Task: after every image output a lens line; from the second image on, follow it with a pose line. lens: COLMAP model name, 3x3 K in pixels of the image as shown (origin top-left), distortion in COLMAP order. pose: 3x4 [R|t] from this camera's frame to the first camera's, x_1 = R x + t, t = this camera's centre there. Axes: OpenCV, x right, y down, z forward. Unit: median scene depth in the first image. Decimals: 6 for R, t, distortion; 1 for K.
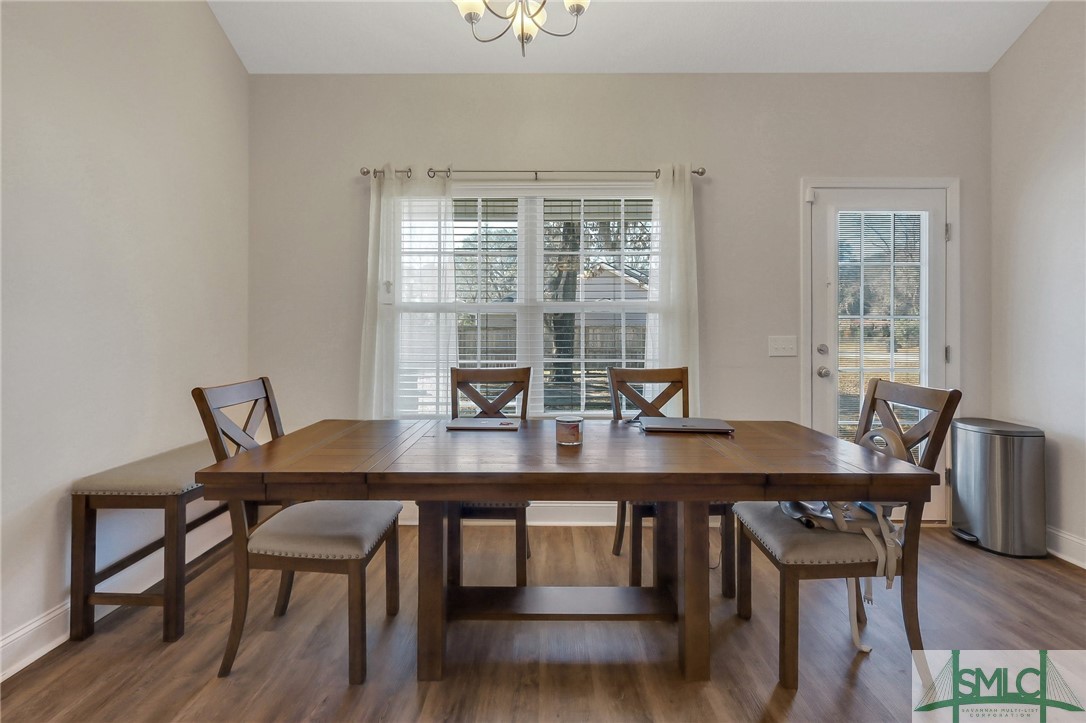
lens RADIAL K [[512.4, 0, 531.1], [0, 512.4, 332.4], [0, 0, 1]] dist [0.000009, 0.000381]
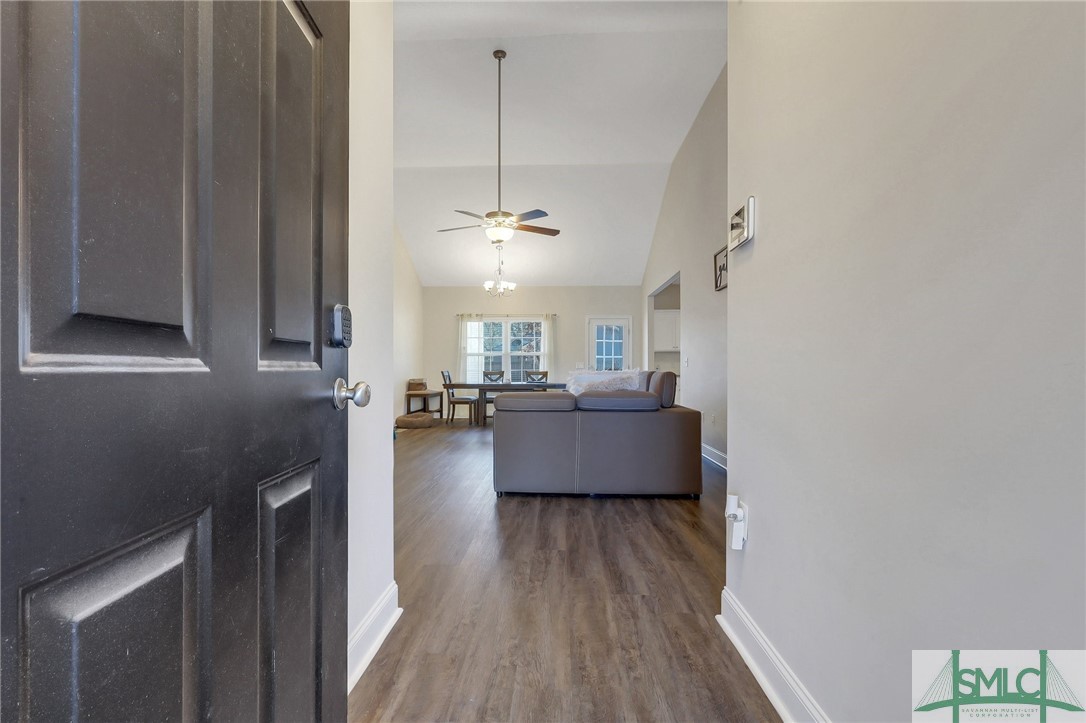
lens RADIAL K [[512.4, 0, 543.4], [0, 512.4, 365.5], [0, 0, 1]] dist [0.000009, 0.000381]
pose [[0.999500, -0.002502, -0.031531, 0.358182], [0.002404, 0.999992, -0.003148, 0.037576], [0.031538, 0.003070, 0.999498, -2.420937]]
